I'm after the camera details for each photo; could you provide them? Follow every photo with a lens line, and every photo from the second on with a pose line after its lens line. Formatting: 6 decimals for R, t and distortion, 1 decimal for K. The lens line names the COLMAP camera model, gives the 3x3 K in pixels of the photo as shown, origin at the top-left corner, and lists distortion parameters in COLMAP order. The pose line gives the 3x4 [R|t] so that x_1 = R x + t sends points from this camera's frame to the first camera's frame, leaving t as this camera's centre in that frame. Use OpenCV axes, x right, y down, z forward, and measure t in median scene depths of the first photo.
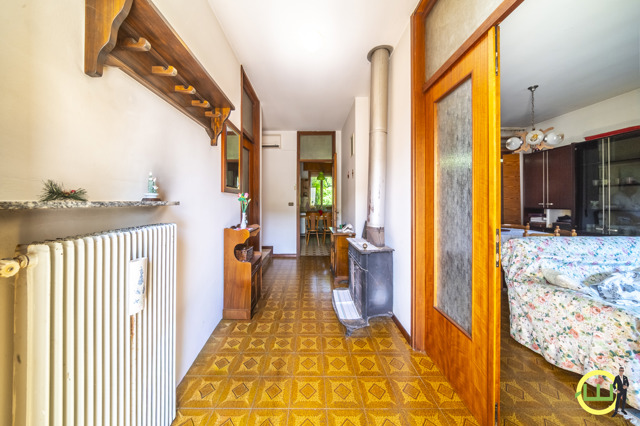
lens RADIAL K [[211.7, 0, 320.8], [0, 211.7, 201.8], [0, 0, 1]] dist [-0.000476, -0.000012]
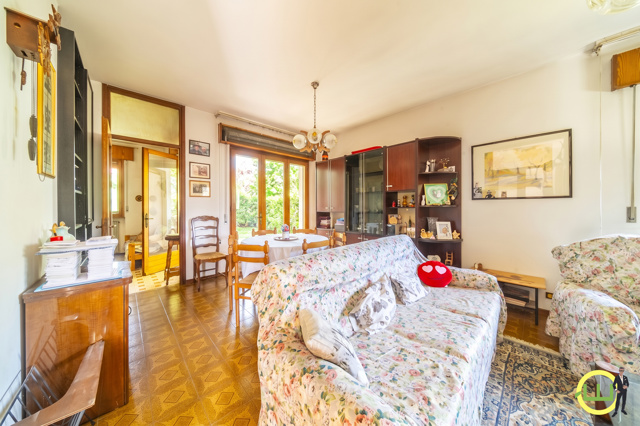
lens RADIAL K [[204.2, 0, 320.0], [0, 204.2, 213.0], [0, 0, 1]] dist [-0.000264, -0.000013]
pose [[0.748677, -0.025941, 0.662428, 0.682572], [0.005809, 0.999452, 0.032574, 0.002444], [-0.662910, -0.020539, 0.748417, 0.500519]]
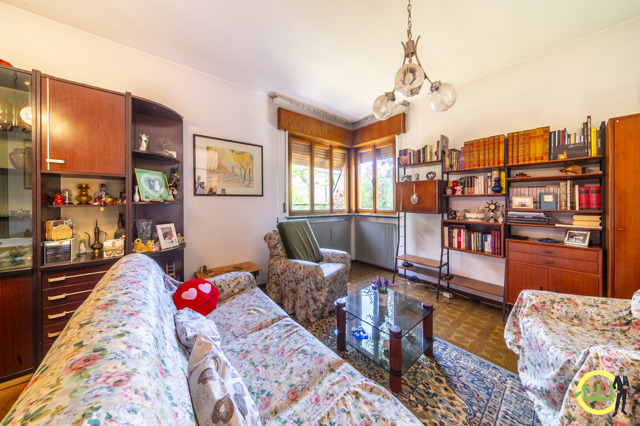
lens RADIAL K [[211.7, 0, 320.8], [0, 211.7, 201.8], [0, 0, 1]] dist [-0.000476, -0.000012]
pose [[-0.605447, 0.001092, 0.795885, 0.922012], [0.004912, 0.999985, 0.002365, 0.002149], [-0.795870, 0.005341, -0.605443, 1.008206]]
